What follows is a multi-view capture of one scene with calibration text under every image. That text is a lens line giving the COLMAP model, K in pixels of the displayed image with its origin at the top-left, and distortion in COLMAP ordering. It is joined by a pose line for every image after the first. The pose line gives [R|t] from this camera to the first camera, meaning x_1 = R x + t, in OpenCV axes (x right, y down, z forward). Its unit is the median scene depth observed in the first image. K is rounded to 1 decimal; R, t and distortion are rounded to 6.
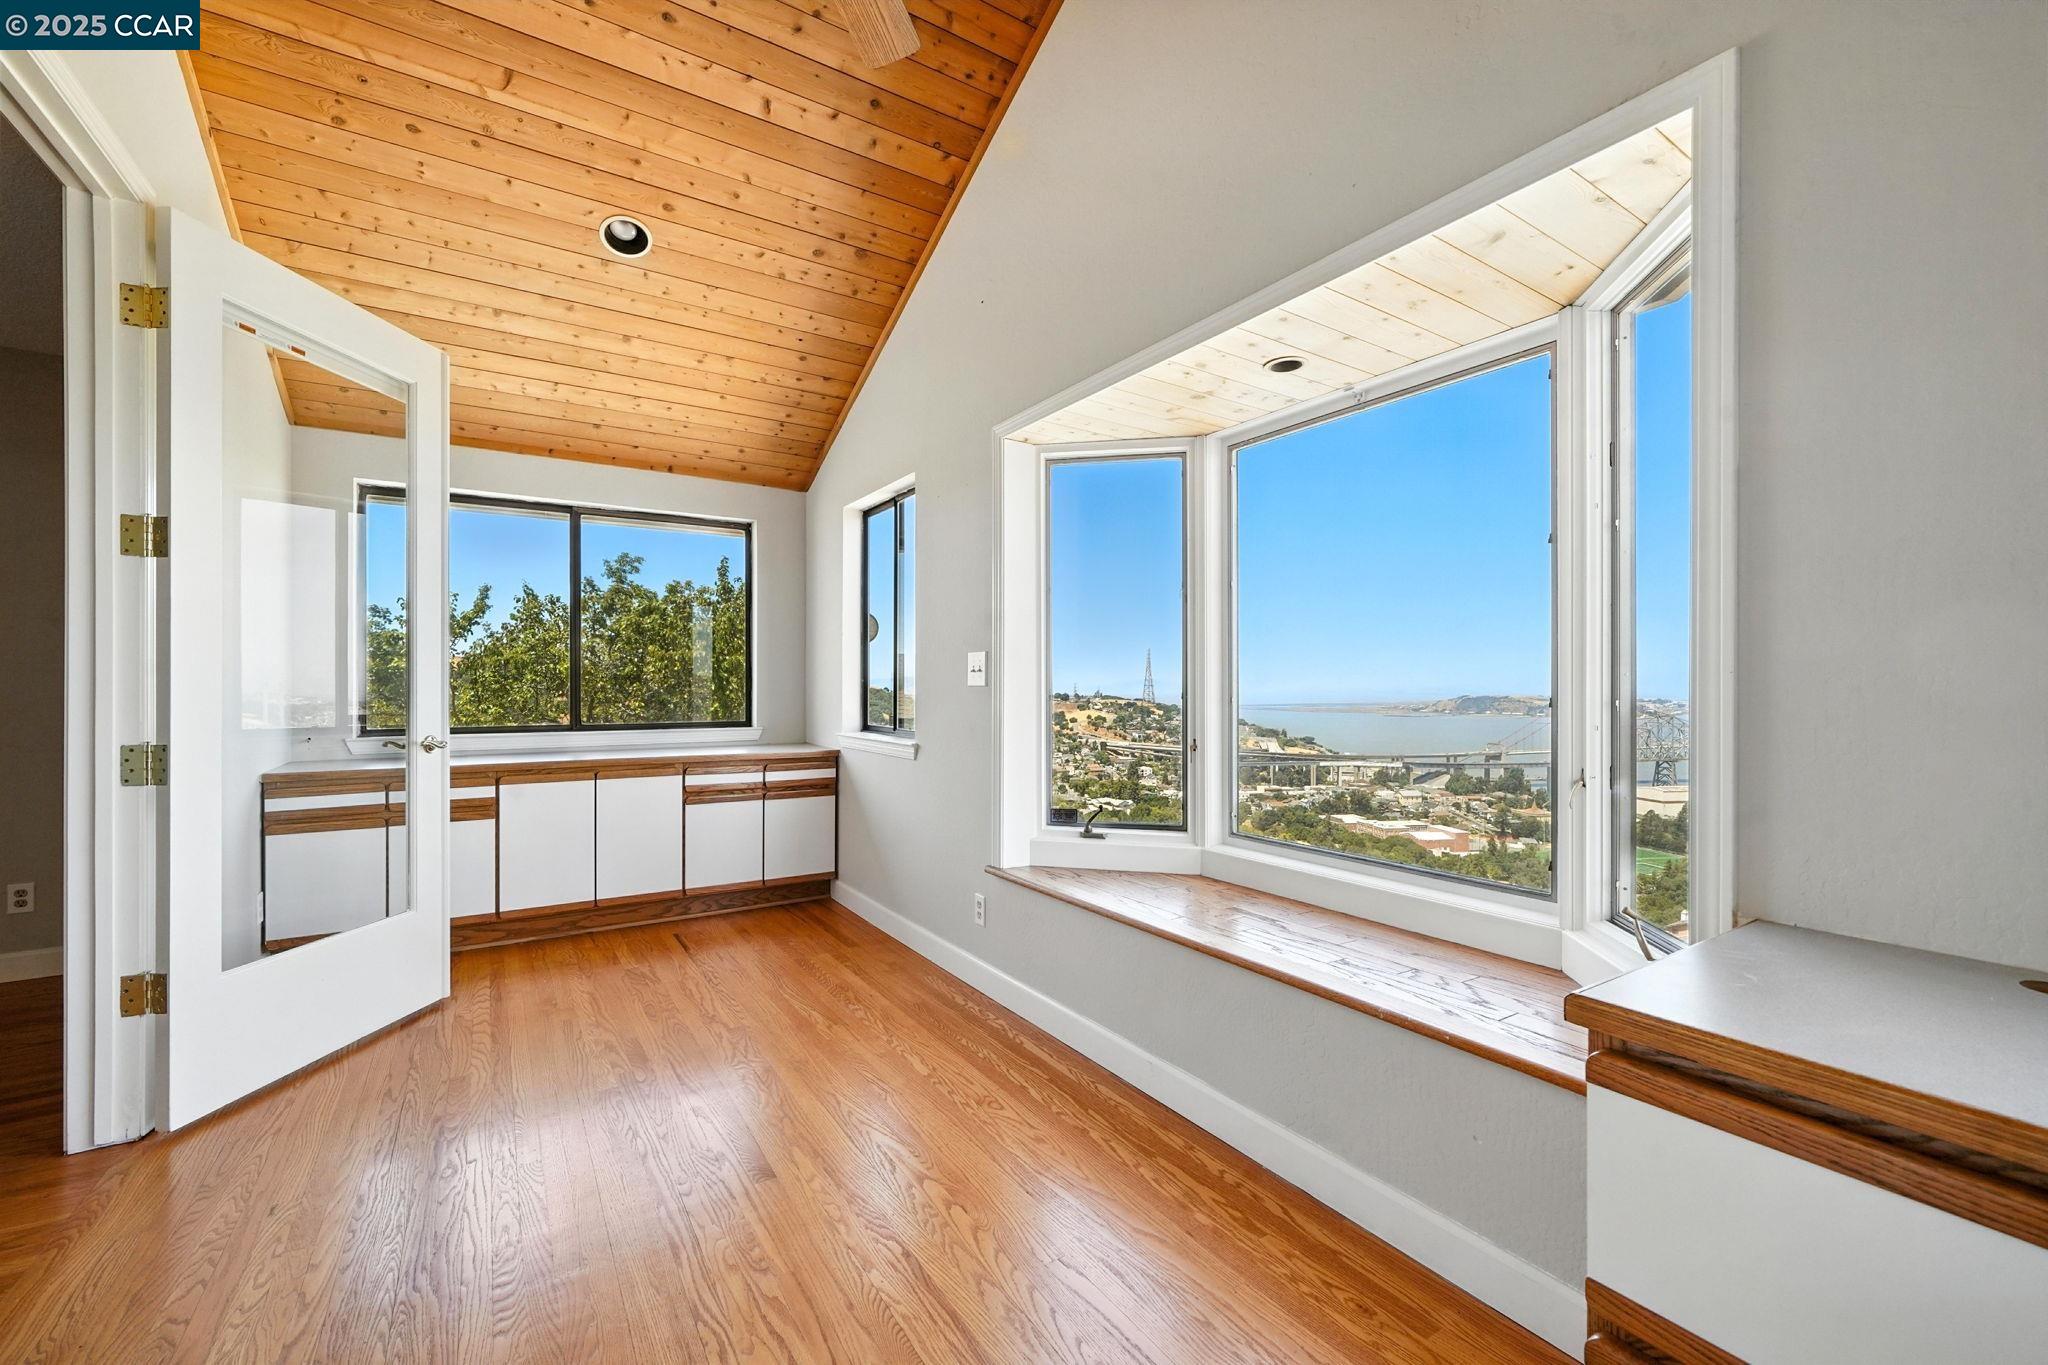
lens RADIAL K [[832.7, 0, 1020.8], [0, 832.7, 682.8], [0, 0, 1]] dist [-0.005774, 0.000890]
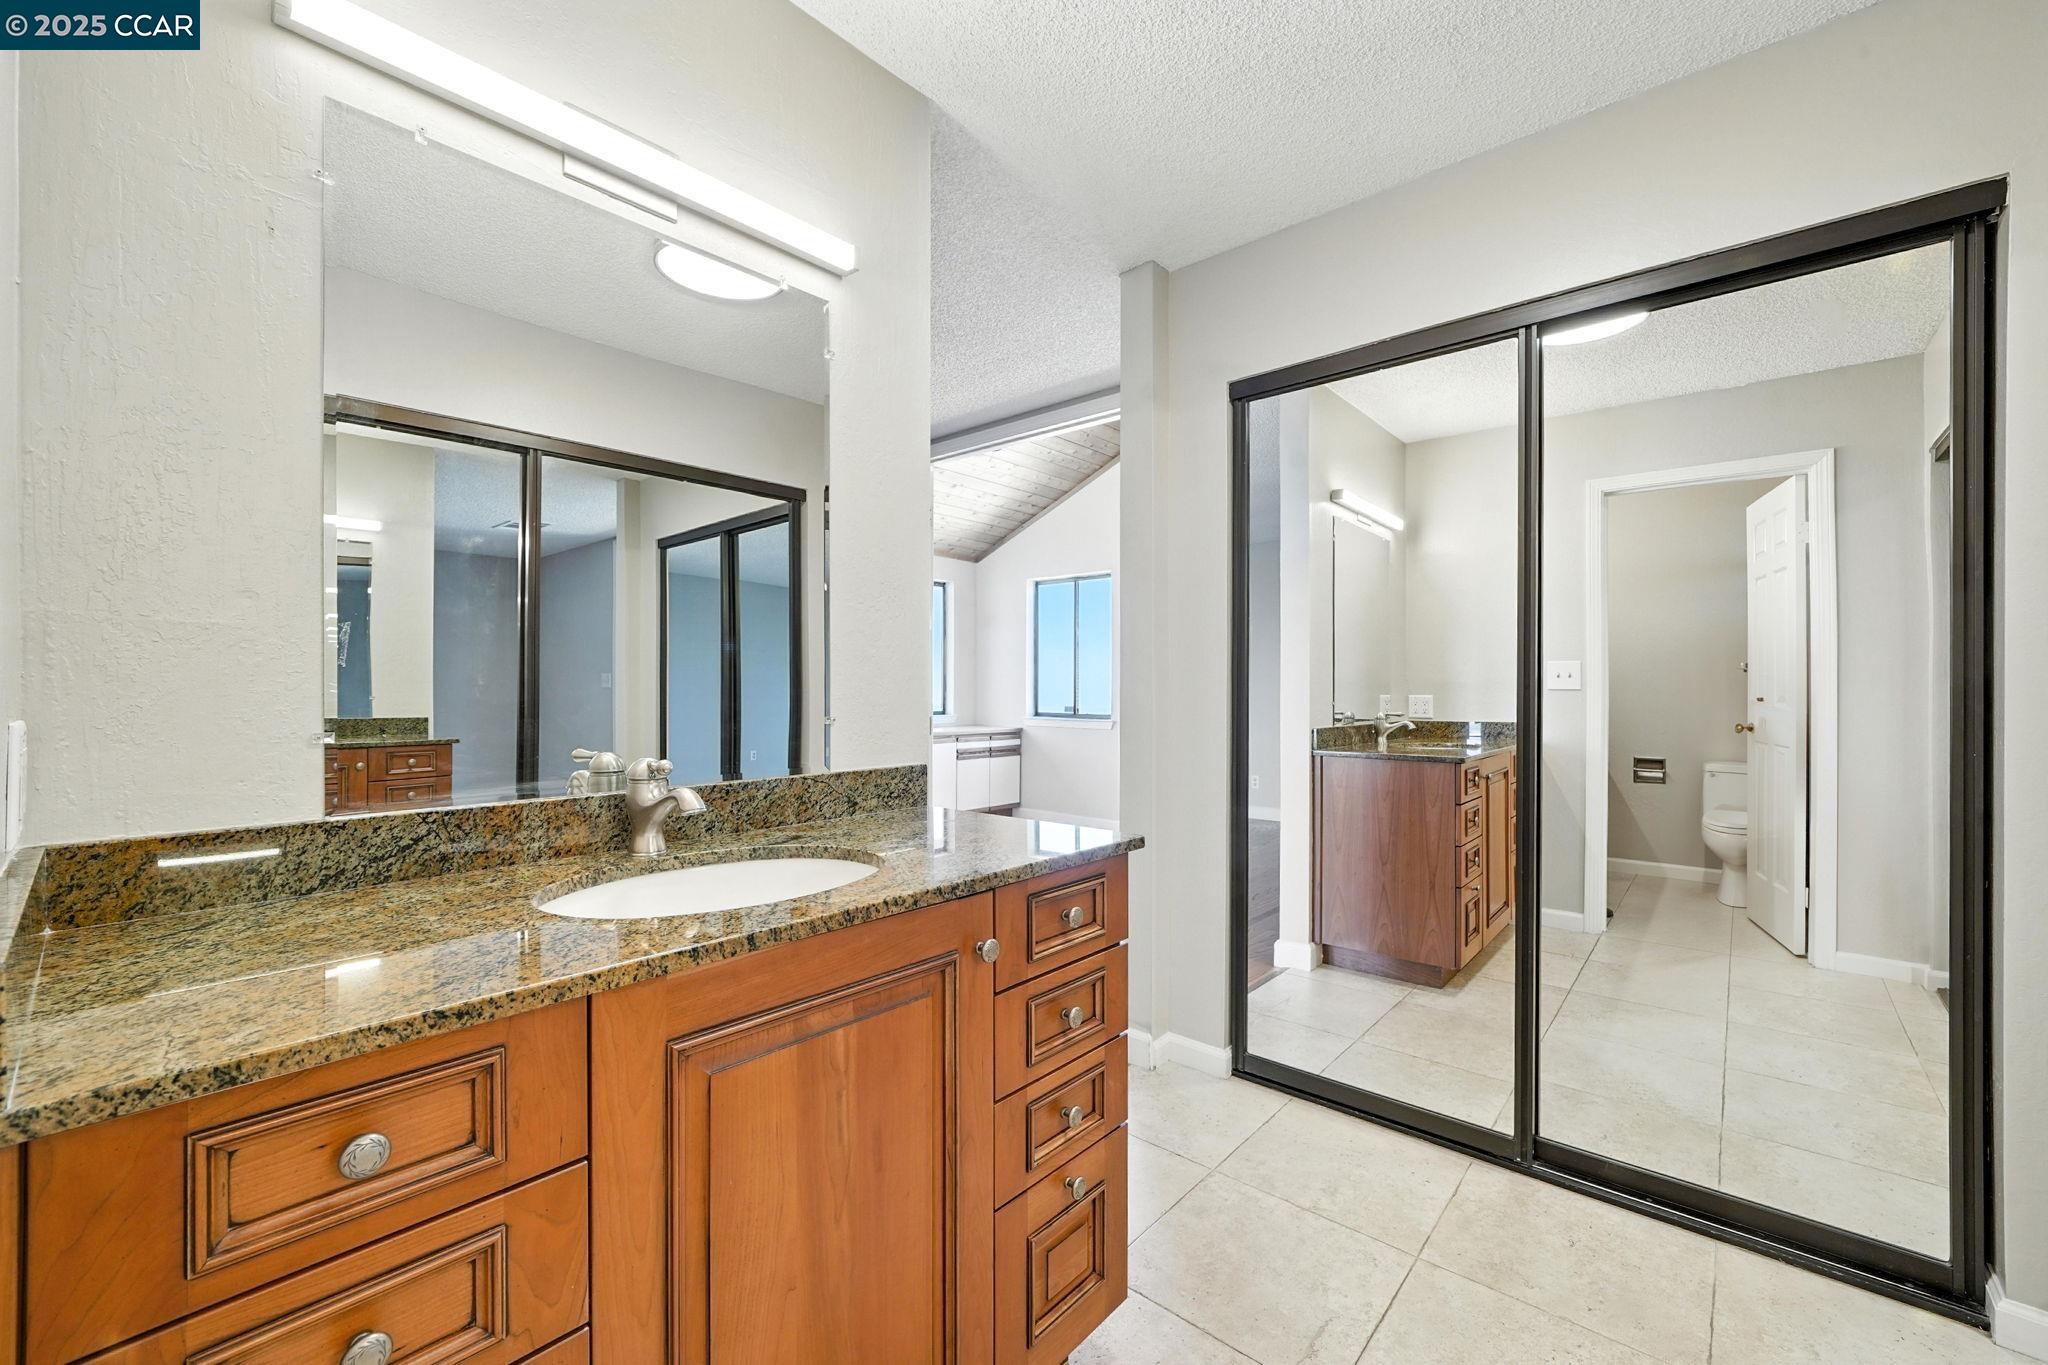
lens RADIAL K [[832.7, 0, 1023.5], [0, 832.7, 688.5], [0, 0, 1]] dist [-0.005774, 0.000890]
pose [[0.961928, -0.001501, 0.273299, -0.661860], [0.001411, 0.999999, 0.000525, 0.003308], [-0.273299, -0.000120, 0.961929, -0.569882]]
